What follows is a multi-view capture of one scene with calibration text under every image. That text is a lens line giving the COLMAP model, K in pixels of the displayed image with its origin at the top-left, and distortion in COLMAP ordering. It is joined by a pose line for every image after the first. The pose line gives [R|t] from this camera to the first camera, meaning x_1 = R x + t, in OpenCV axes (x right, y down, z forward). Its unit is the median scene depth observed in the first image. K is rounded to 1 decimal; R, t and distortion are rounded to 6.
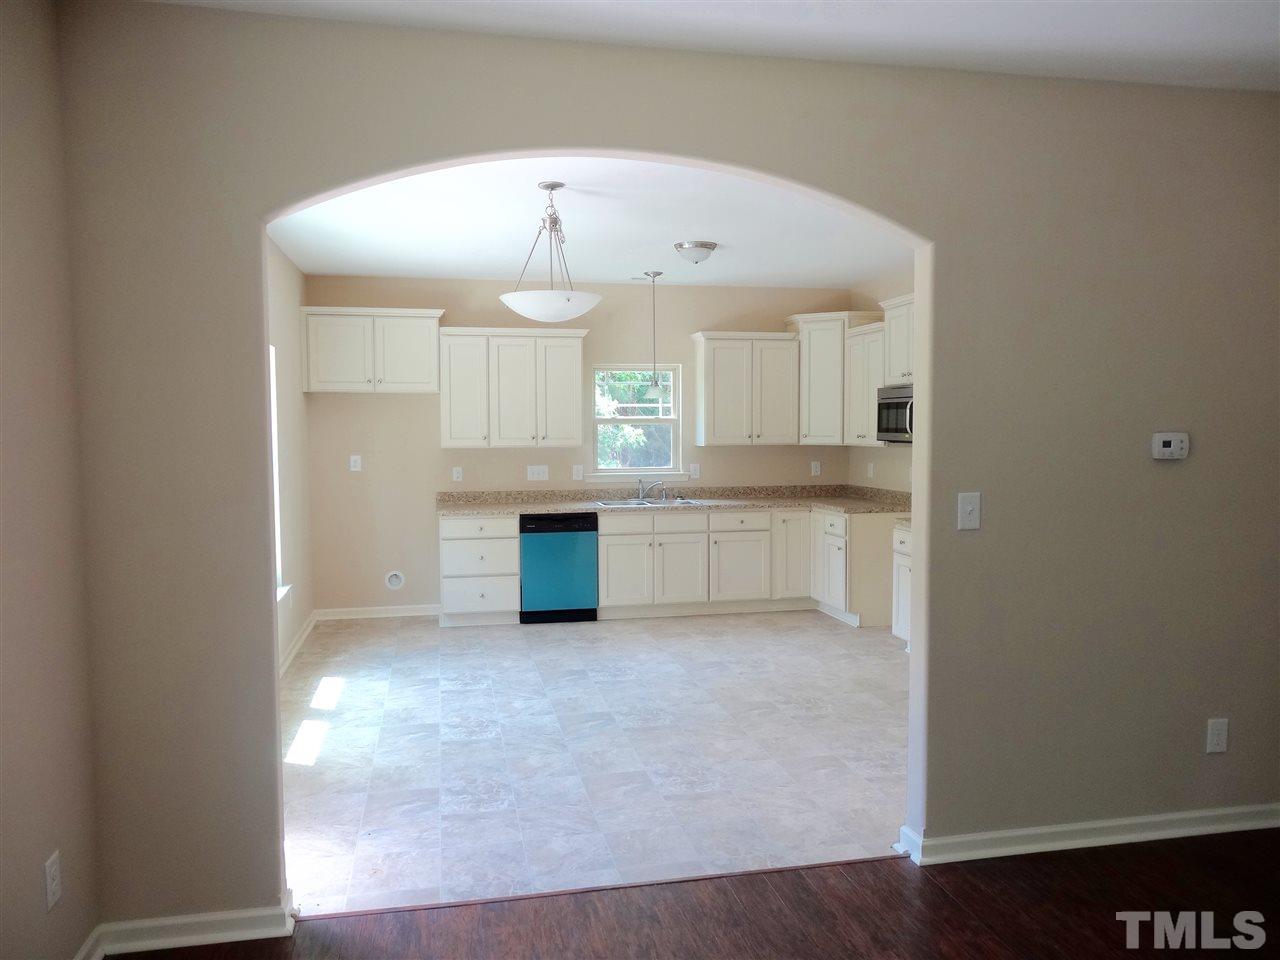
lens RADIAL K [[943.1, 0, 640.0], [0, 943.1, 480.0], [0, 0, 1]] dist [-0.001258, -0.001639]
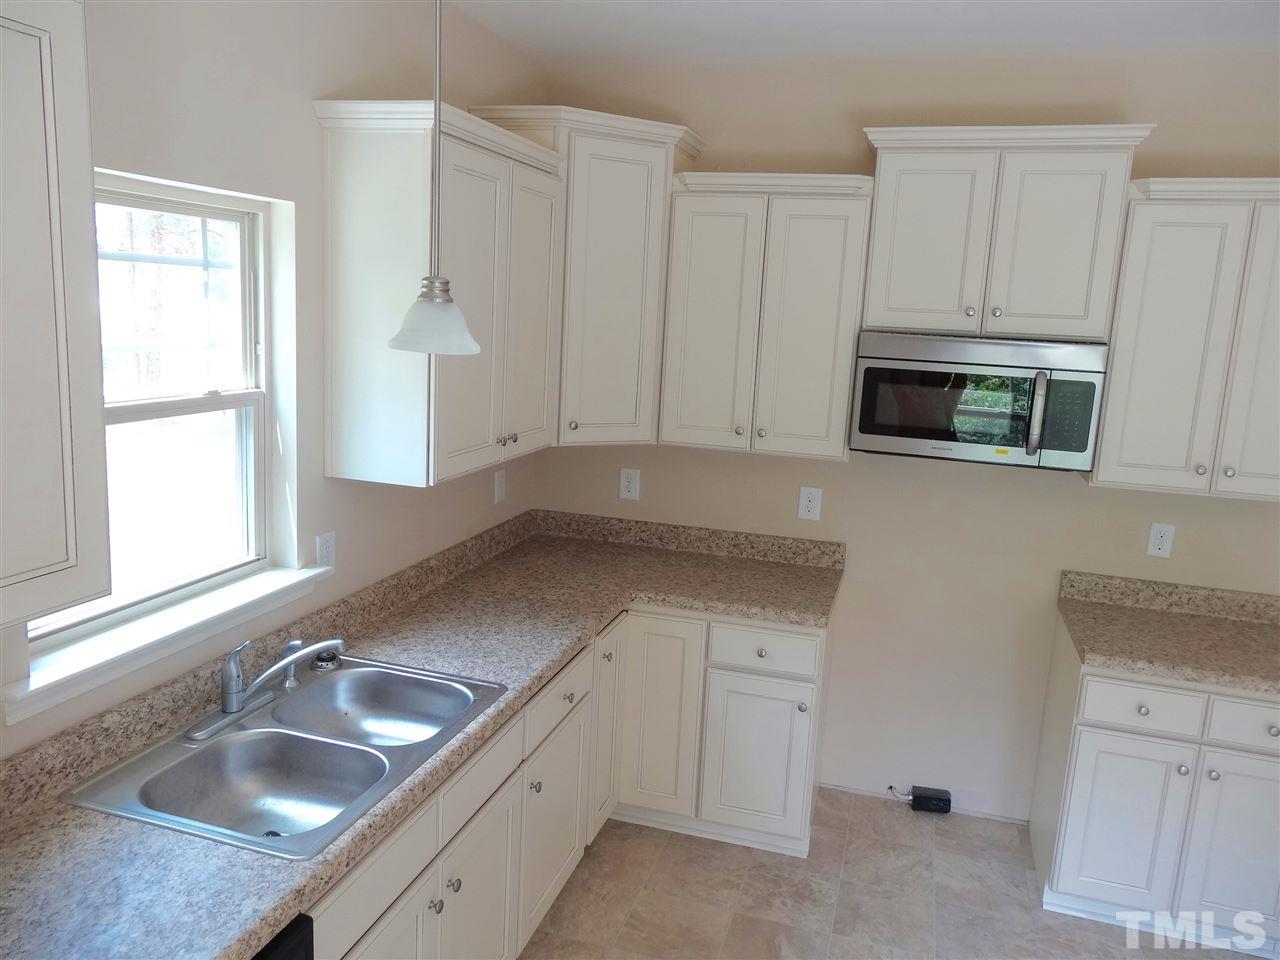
lens RADIAL K [[943.1, 0, 640.0], [0, 943.1, 480.0], [0, 0, 1]] dist [-0.001258, -0.001639]
pose [[0.486308, -0.145780, 0.861541, -0.182906], [-0.005463, 0.985458, 0.169832, -0.102562], [-0.873770, -0.087297, 0.478440, 0.862802]]
